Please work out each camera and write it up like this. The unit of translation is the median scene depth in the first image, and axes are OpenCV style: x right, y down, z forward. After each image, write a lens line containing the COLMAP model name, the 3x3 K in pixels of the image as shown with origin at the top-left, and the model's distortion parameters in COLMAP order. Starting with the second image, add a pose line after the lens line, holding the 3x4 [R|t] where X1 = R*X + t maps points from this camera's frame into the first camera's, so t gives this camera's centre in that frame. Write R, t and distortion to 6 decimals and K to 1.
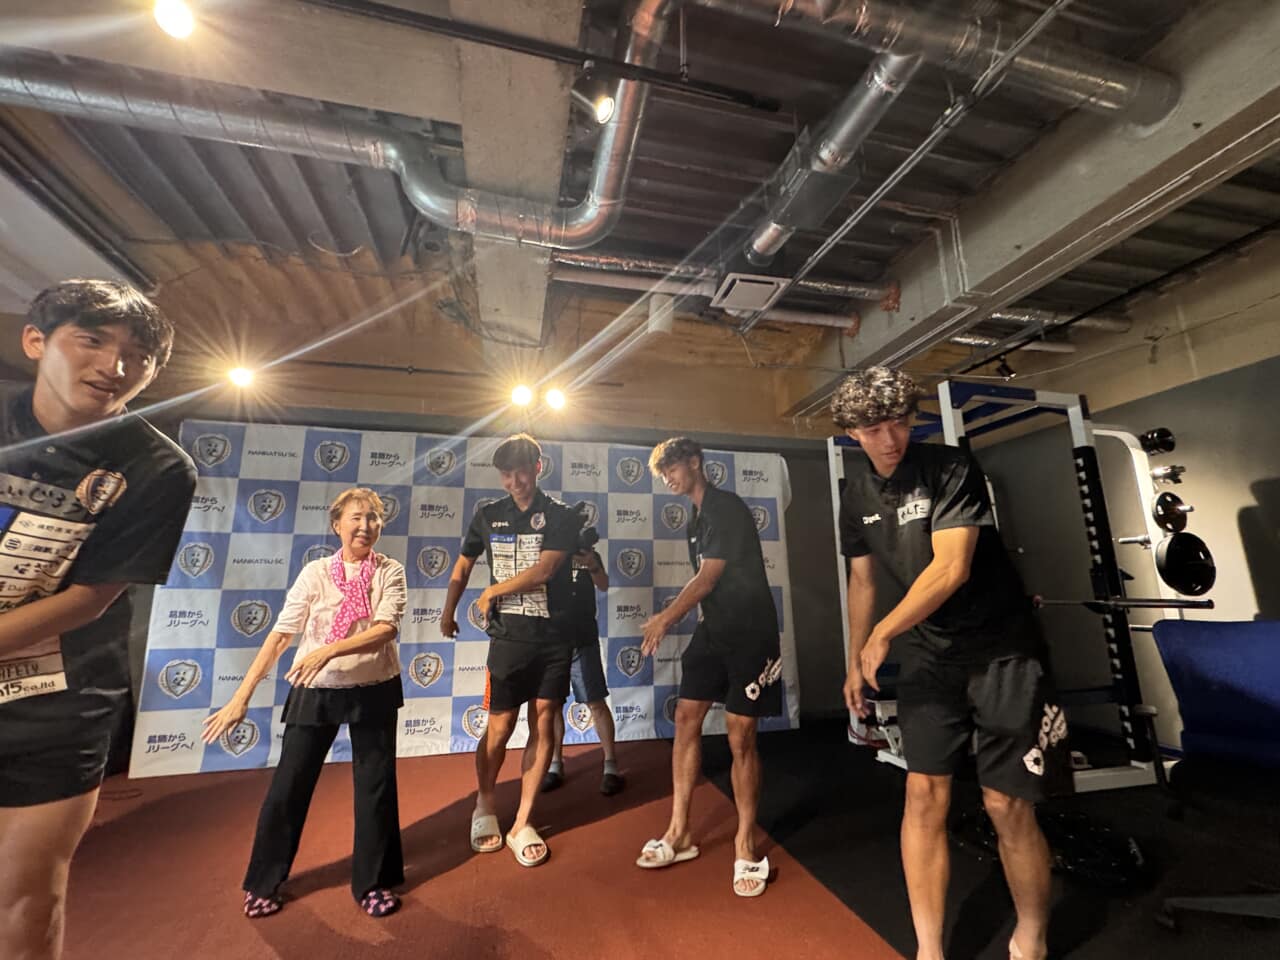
lens RADIAL K [[532.5, 0, 646.5], [0, 532.5, 476.4], [0, 0, 1]] dist [-0.001763, 0.000111]
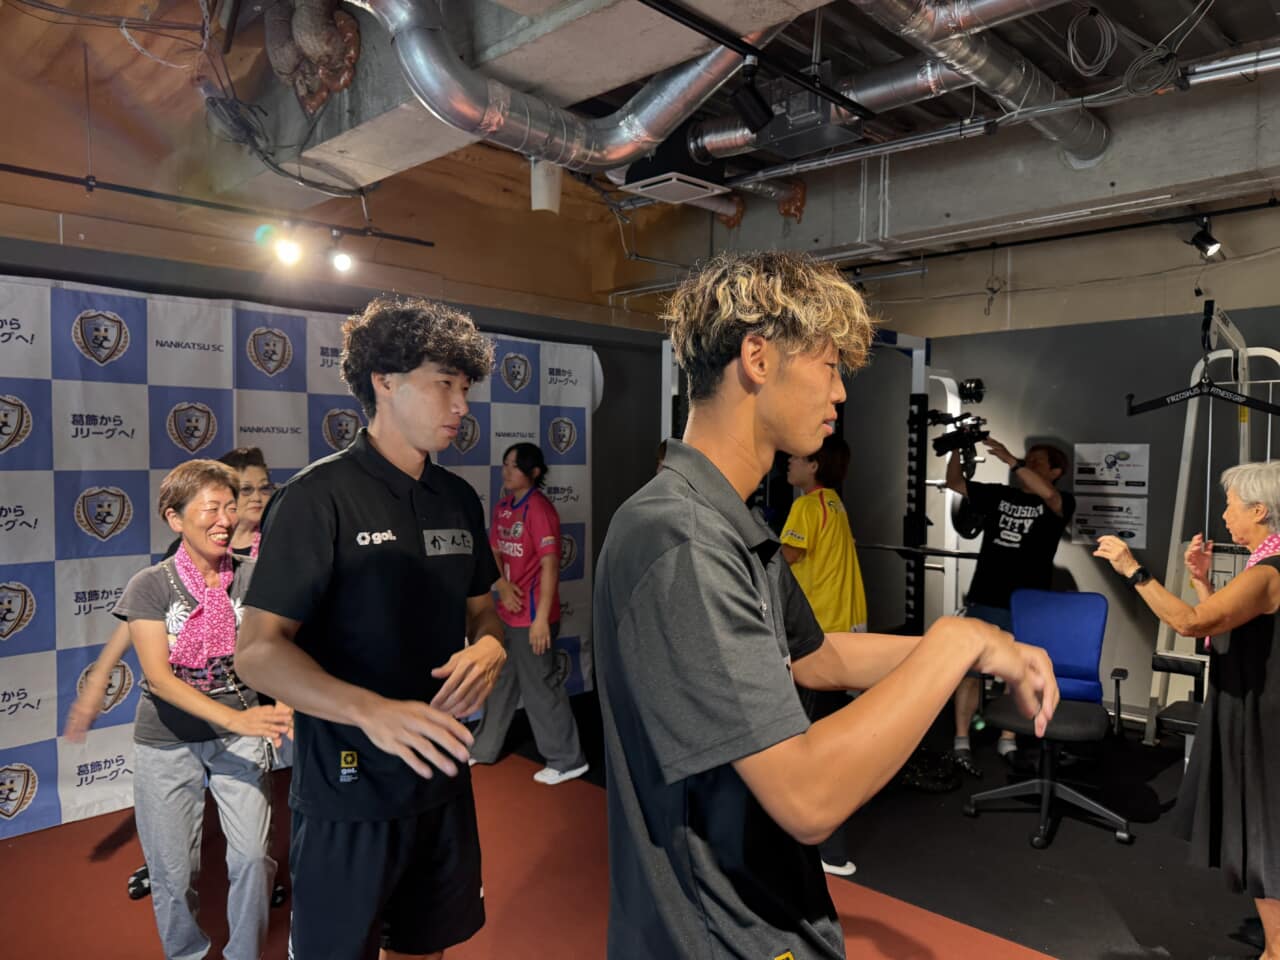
lens RADIAL K [[900.2, 0, 640.0], [0, 900.2, 480.0], [0, 0, 1]] dist [0.080607, -0.088687]
pose [[0.850055, -0.001533, 0.526692, -0.481232], [-0.126111, 0.970315, 0.206361, -0.177047], [-0.511374, -0.241840, 0.824628, -0.143486]]
